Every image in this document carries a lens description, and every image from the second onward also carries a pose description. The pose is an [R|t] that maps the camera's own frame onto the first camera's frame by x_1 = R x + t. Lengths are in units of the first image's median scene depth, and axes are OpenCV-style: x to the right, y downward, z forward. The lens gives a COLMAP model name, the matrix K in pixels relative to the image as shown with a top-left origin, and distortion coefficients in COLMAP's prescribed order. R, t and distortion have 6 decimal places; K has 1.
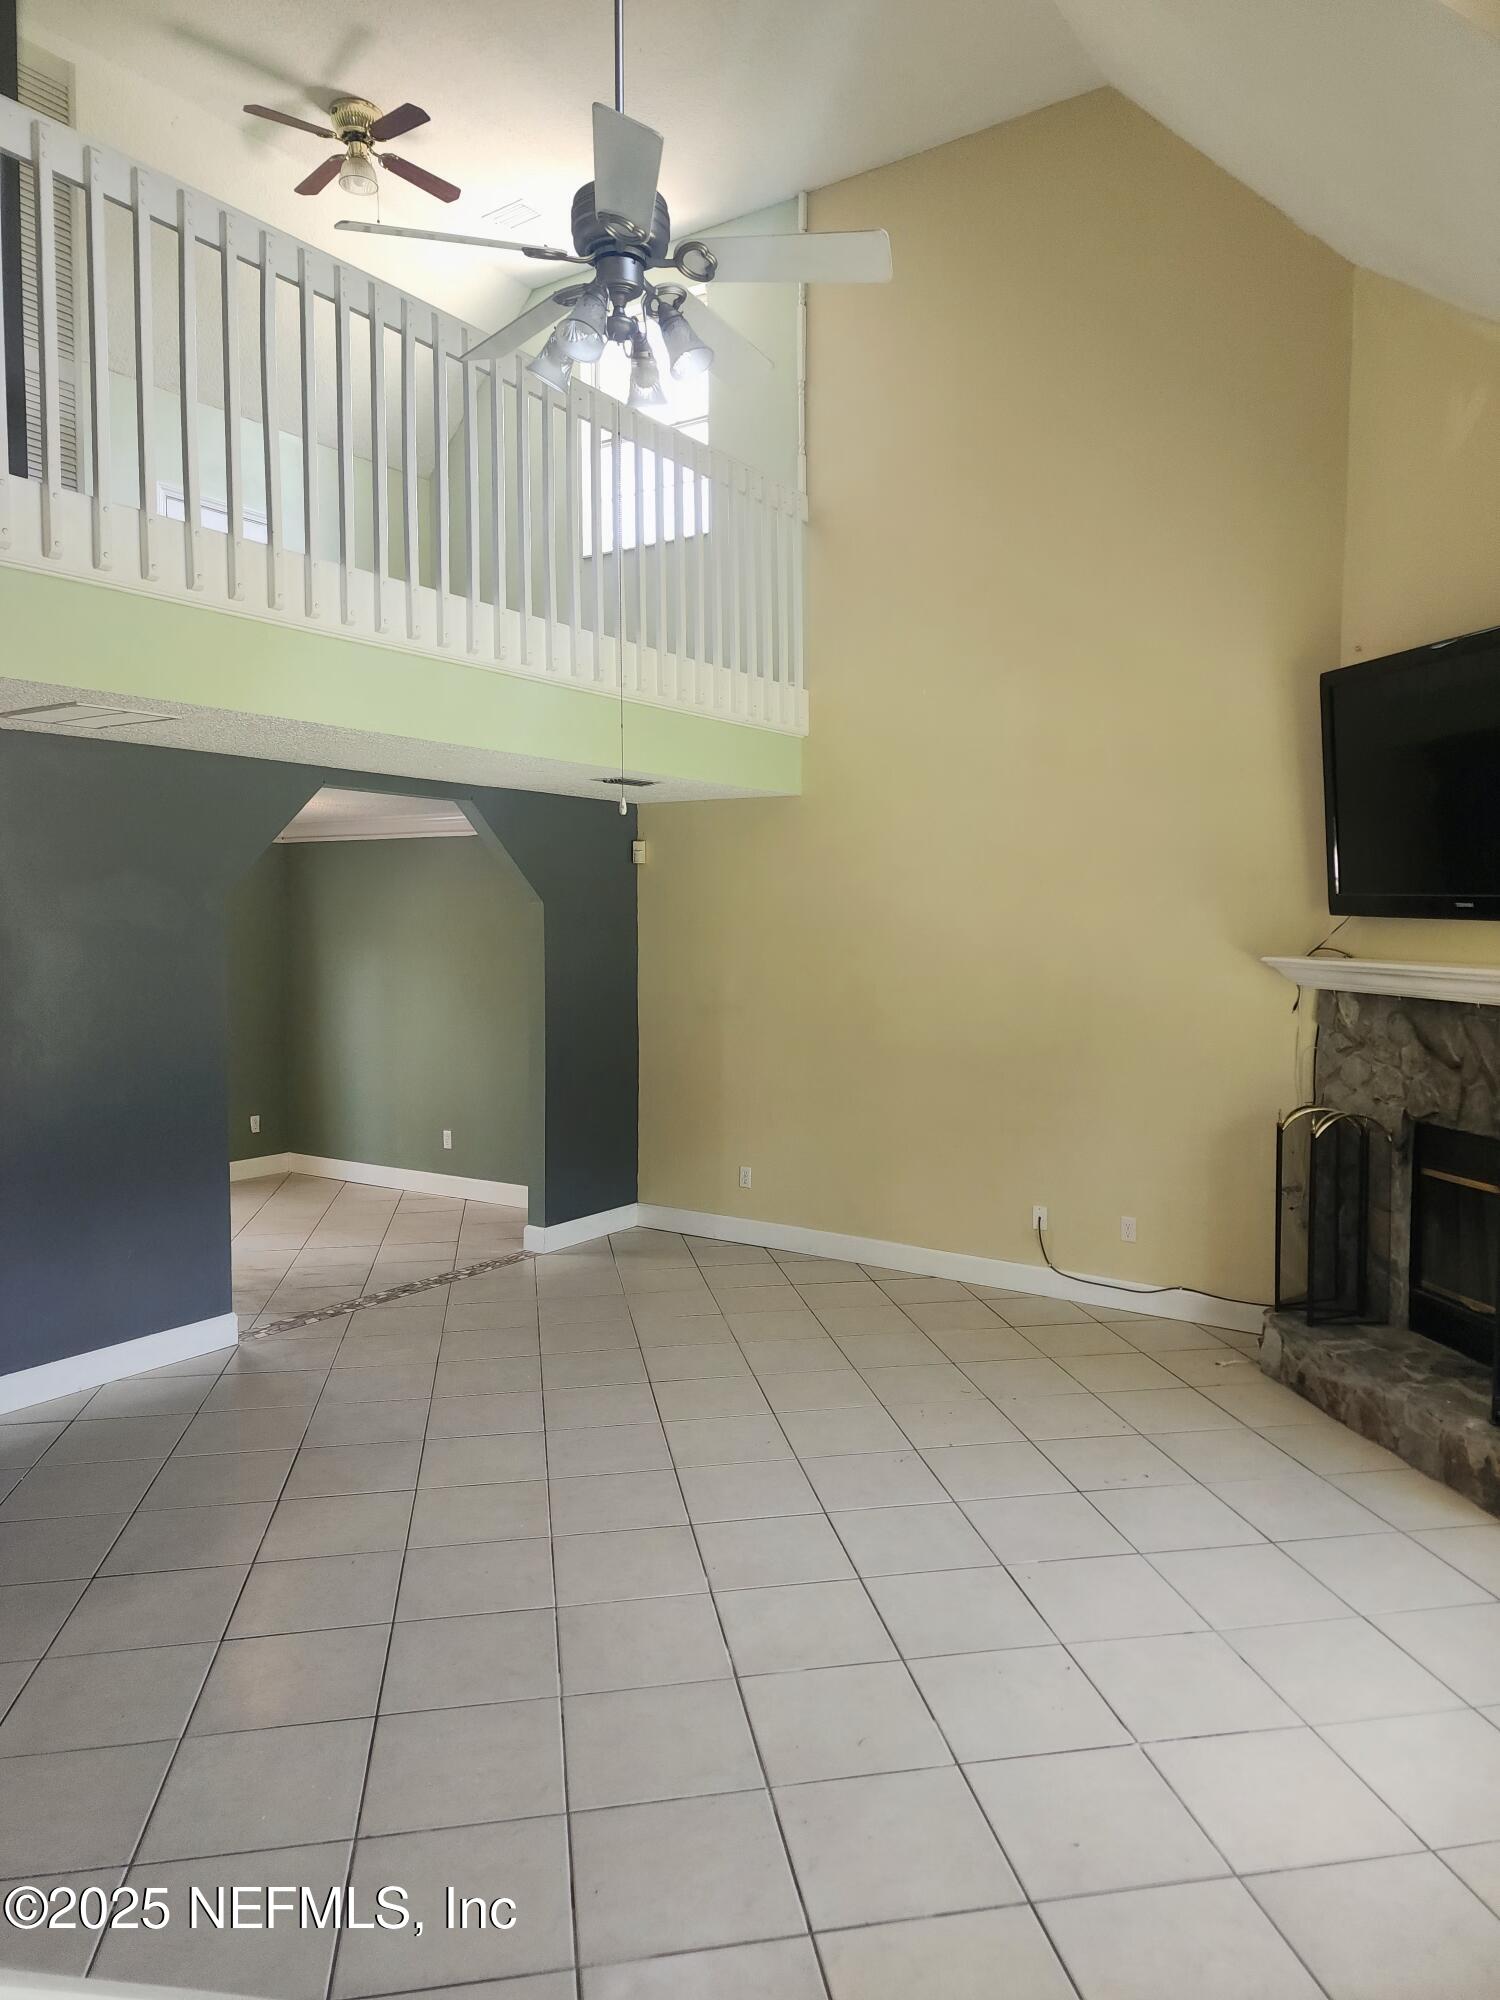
lens RADIAL K [[1364.1, 0, 754.3], [0, 1364.1, 998.8], [0, 0, 1]] dist [0.053318, -0.029194]
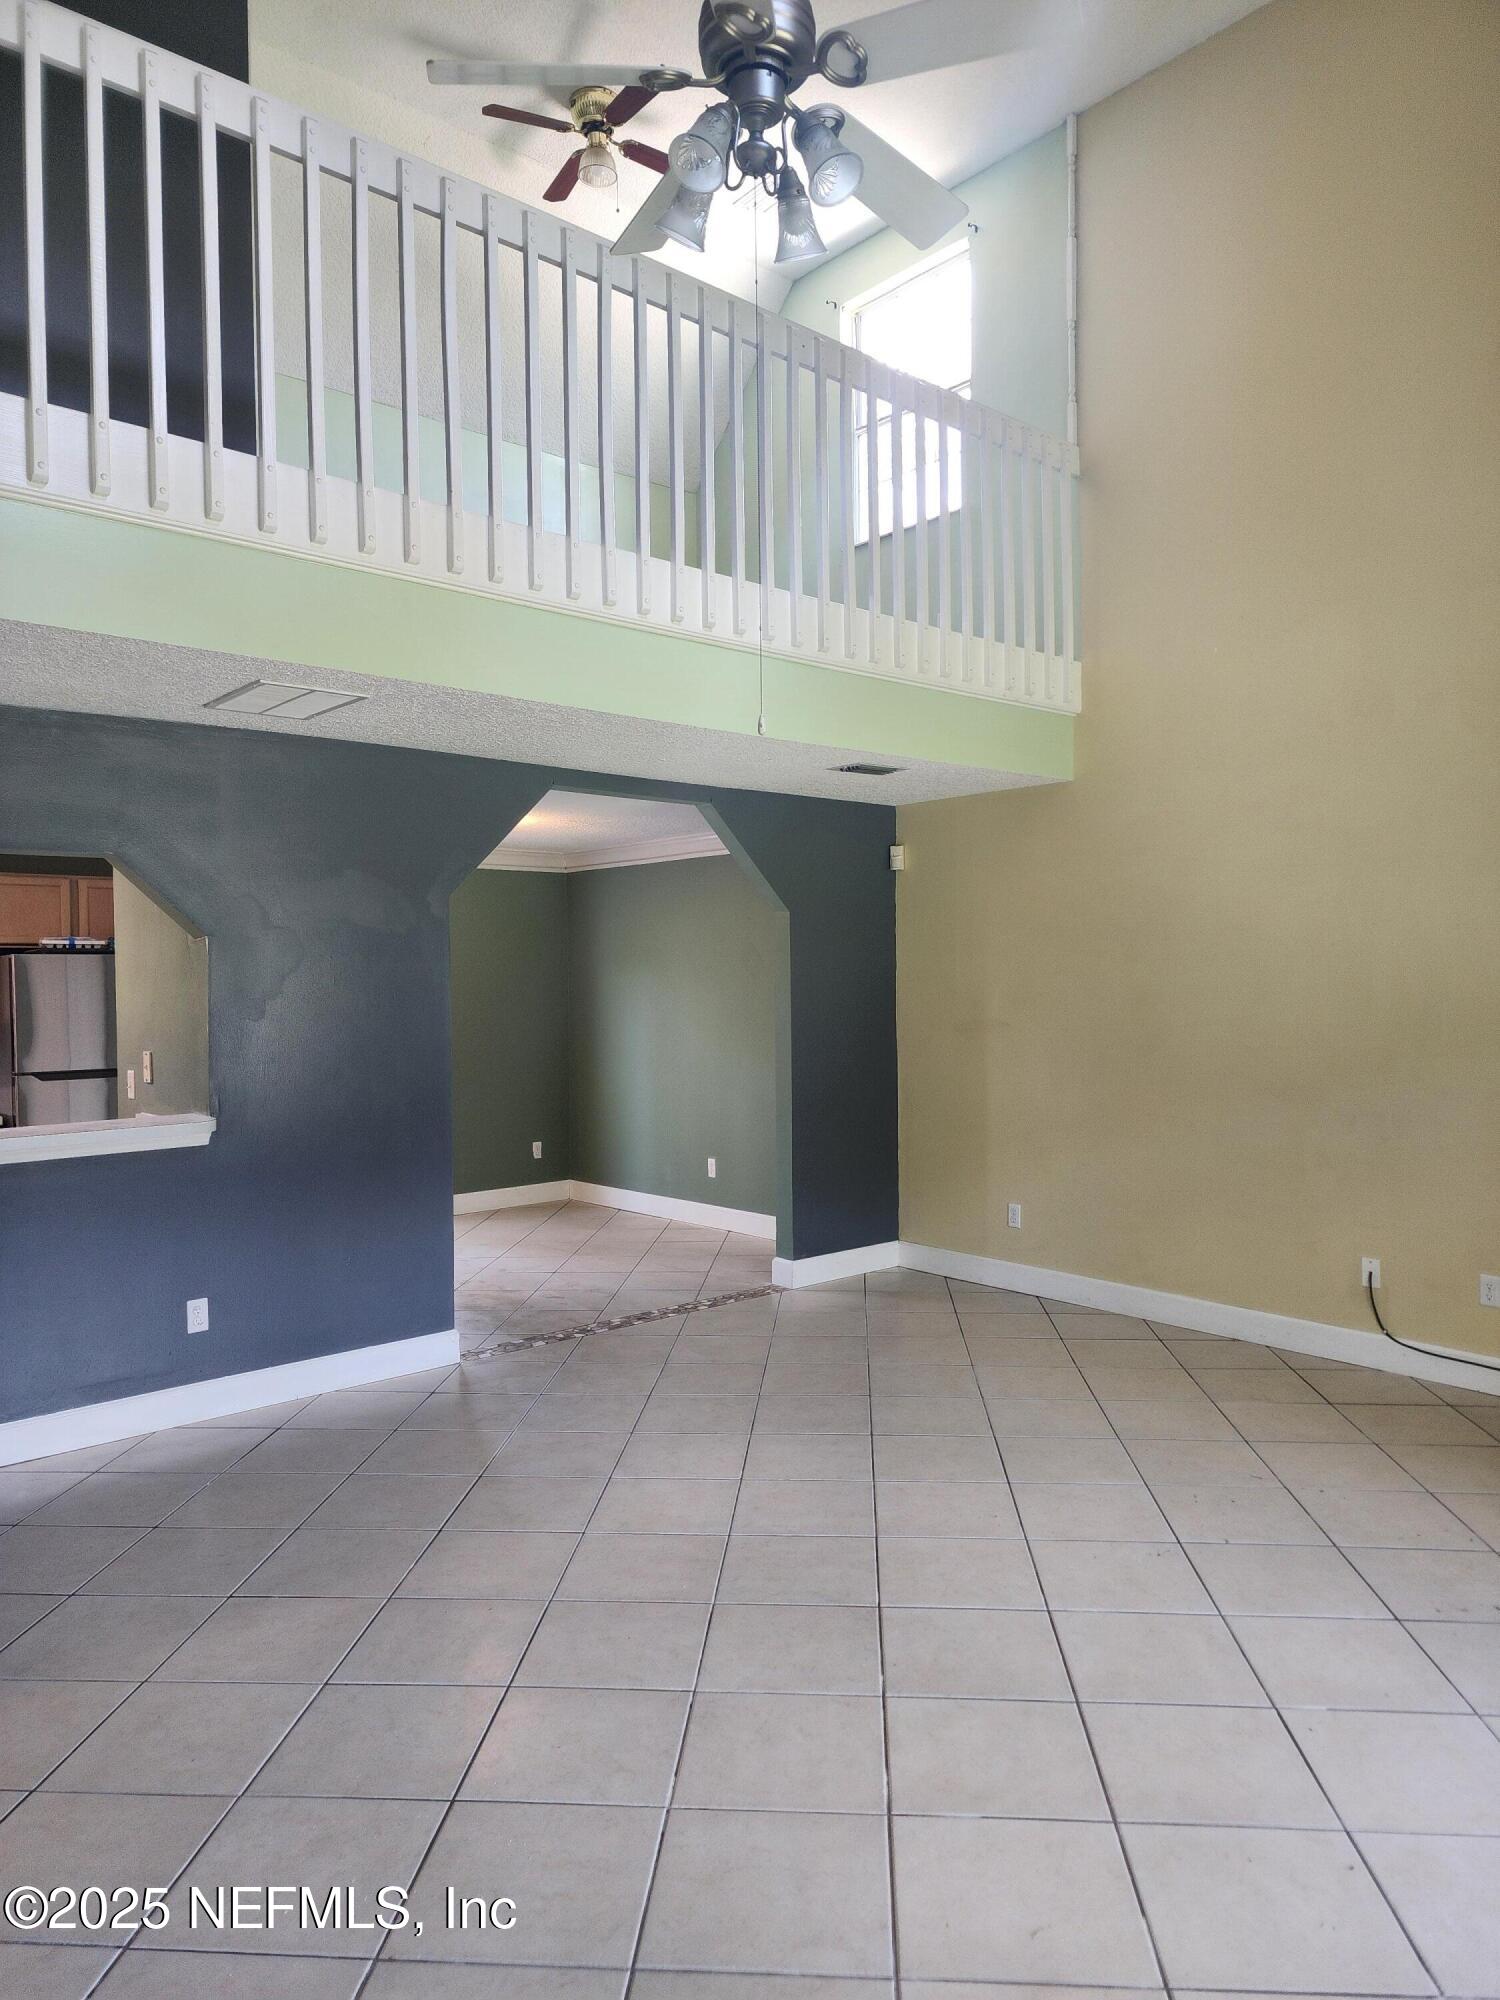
lens RADIAL K [[1354.8, 0, 745.8], [0, 1354.8, 1002.8], [0, 0, 1]] dist [0.060783, -0.047863]
pose [[0.967991, -0.005514, -0.250923, 0.053477], [-0.004566, 0.999206, -0.039569, 0.032377], [0.250942, 0.039448, 0.967198, 0.105301]]
